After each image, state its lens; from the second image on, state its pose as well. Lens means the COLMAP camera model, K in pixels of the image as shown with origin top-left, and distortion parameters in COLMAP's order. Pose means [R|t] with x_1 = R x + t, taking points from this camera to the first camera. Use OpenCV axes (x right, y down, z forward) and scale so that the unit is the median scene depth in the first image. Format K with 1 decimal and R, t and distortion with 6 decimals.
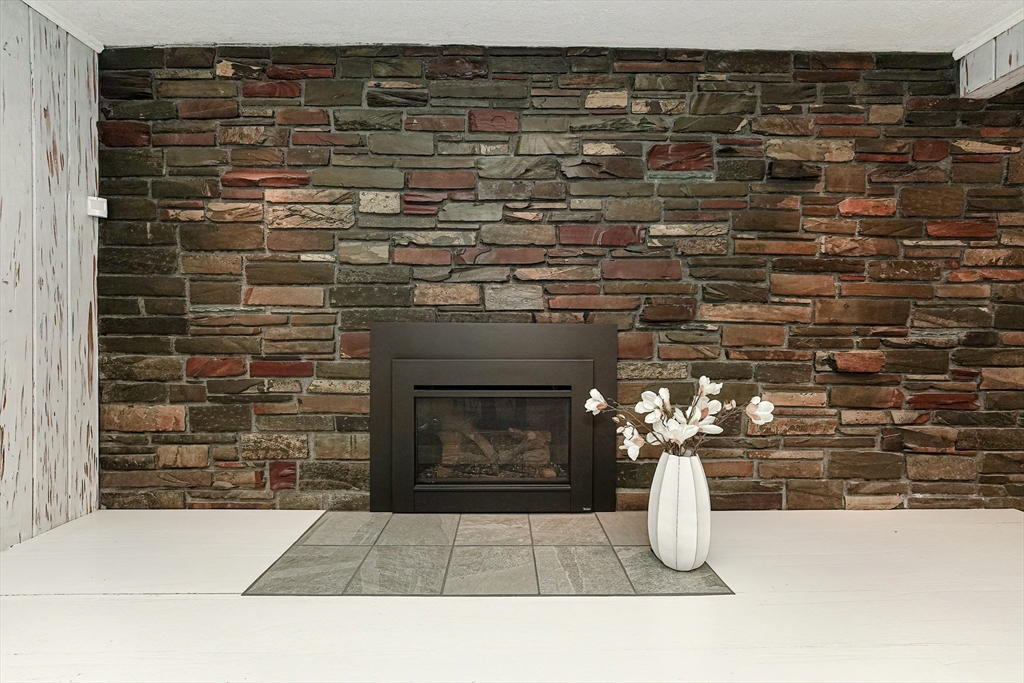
lens RADIAL K [[414.3, 0, 510.8], [0, 414.3, 339.4], [0, 0, 1]] dist [-0.009535, -0.000613]
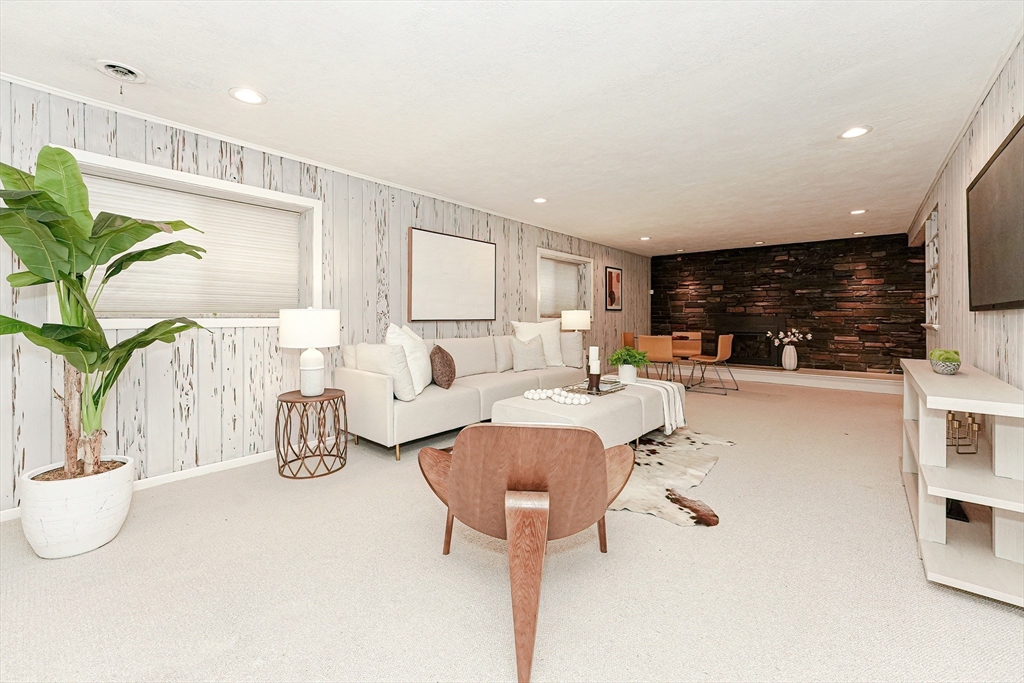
lens RADIAL K [[414.3, 0, 512.9], [0, 414.3, 313.2], [0, 0, 1]] dist [-0.009535, -0.000613]
pose [[0.756312, -0.008093, -0.654161, 0.842495], [-0.005657, 0.999805, -0.018909, 0.014517], [0.654187, 0.018002, 0.756119, -3.486413]]
